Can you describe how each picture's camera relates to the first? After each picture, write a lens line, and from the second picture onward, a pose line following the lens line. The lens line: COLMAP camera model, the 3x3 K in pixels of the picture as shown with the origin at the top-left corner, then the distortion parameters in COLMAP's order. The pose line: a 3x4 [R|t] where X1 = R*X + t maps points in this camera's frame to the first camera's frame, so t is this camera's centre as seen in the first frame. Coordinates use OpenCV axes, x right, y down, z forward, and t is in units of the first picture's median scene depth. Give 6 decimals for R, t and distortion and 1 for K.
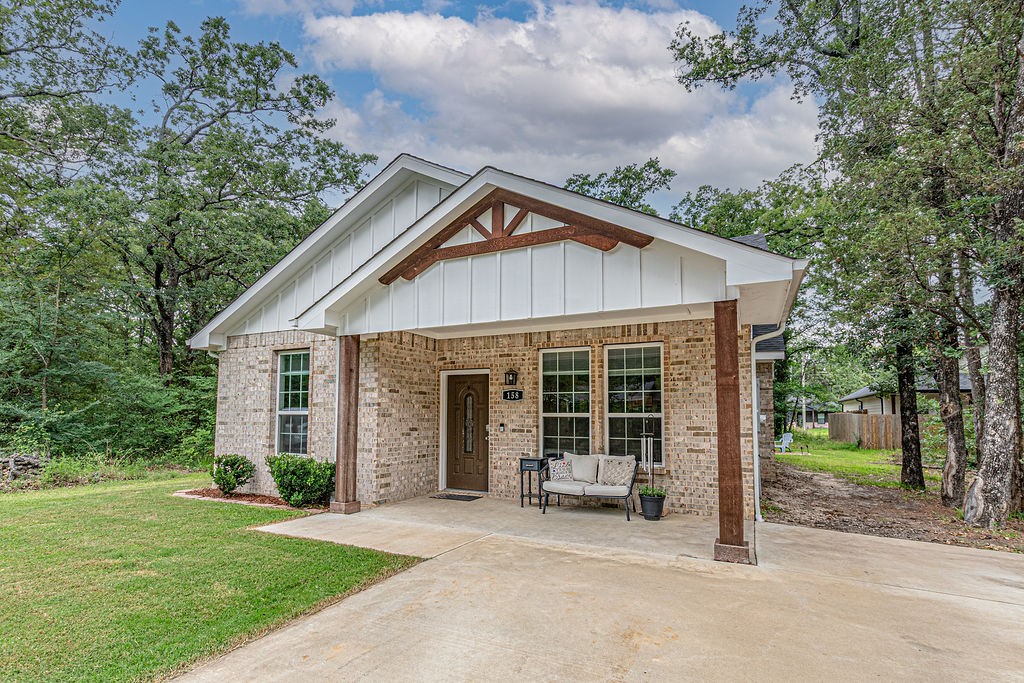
lens RADIAL K [[485.2, 0, 527.3], [0, 485.2, 395.0], [0, 0, 1]] dist [-0.002951, -0.000687]
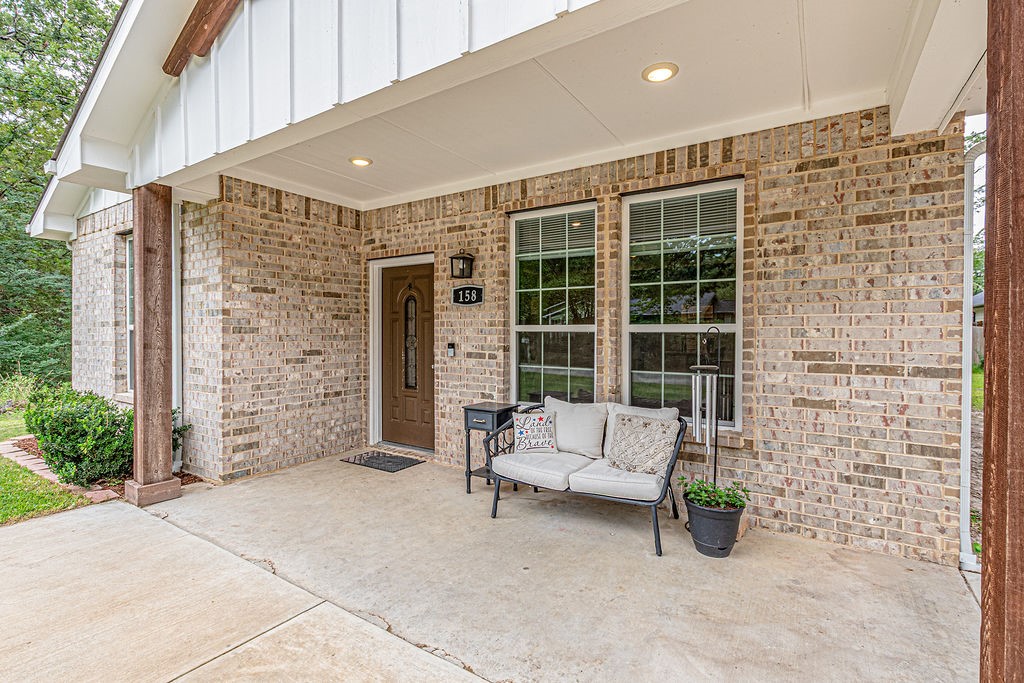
lens RADIAL K [[485.2, 0, 503.3], [0, 485.2, 343.2], [0, 0, 1]] dist [-0.002951, -0.000687]
pose [[0.988077, 0.000144, -0.153962, 0.112237], [0.010549, 0.997587, 0.068628, 0.019511], [0.153600, -0.069434, 0.985691, 0.451759]]
